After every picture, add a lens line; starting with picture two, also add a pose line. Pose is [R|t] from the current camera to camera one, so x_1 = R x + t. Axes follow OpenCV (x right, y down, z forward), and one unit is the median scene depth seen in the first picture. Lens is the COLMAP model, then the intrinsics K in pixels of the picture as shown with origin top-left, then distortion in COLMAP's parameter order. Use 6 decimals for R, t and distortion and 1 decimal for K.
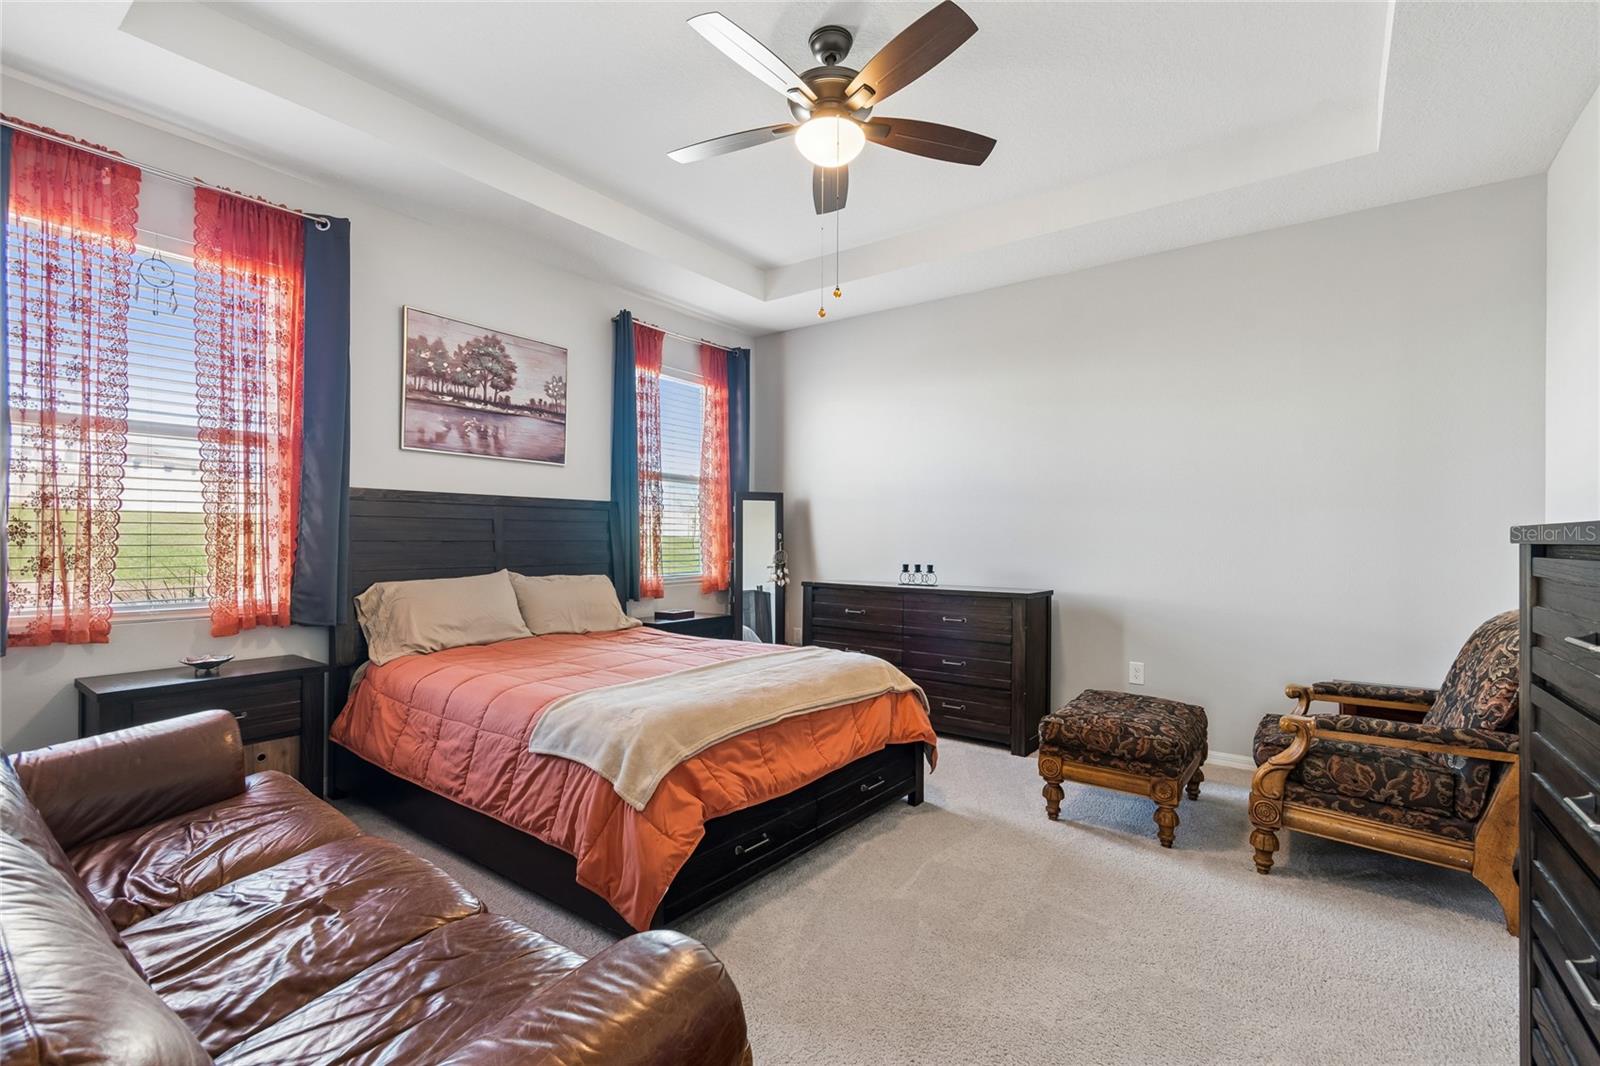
lens RADIAL K [[707.0, 0, 808.1], [0, 707.0, 532.2], [0, 0, 1]] dist [0.001935, -0.000852]
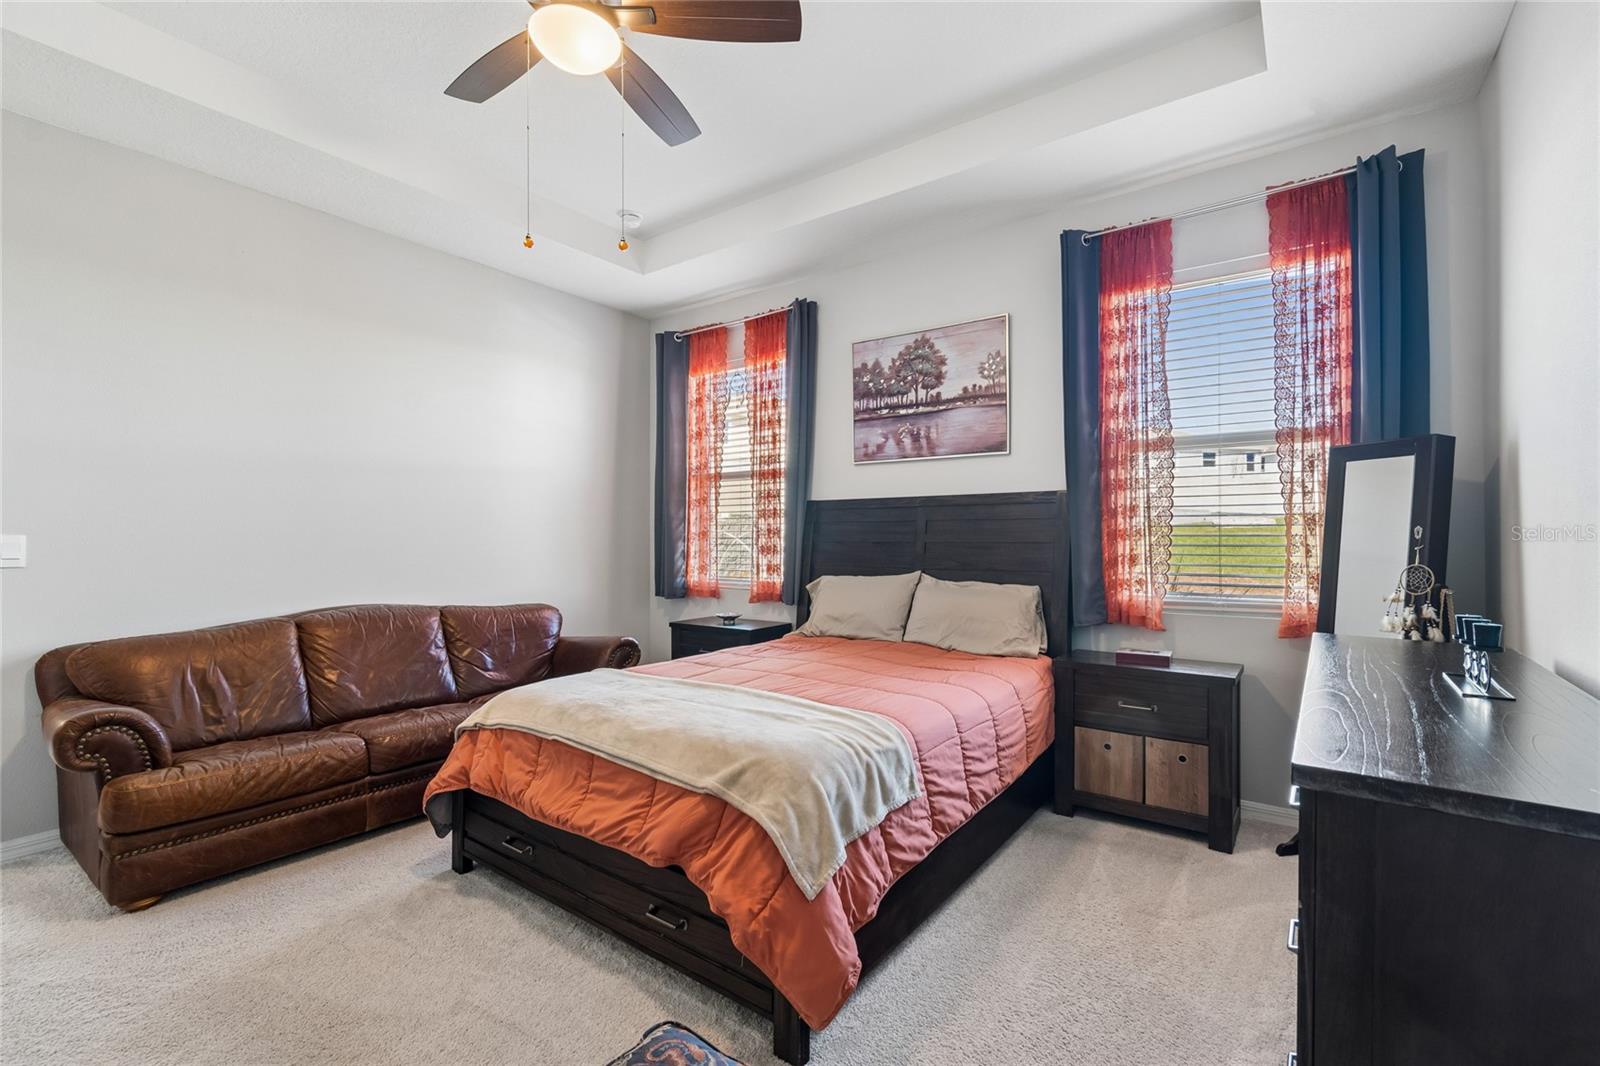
lens RADIAL K [[707.0, 0, 808.1], [0, 707.0, 532.2], [0, 0, 1]] dist [0.001935, -0.000852]
pose [[0.003693, -0.014659, -0.999886, 0.550122], [0.008089, 0.999860, -0.014628, 0.011271], [0.999960, -0.008034, 0.003811, 0.838175]]
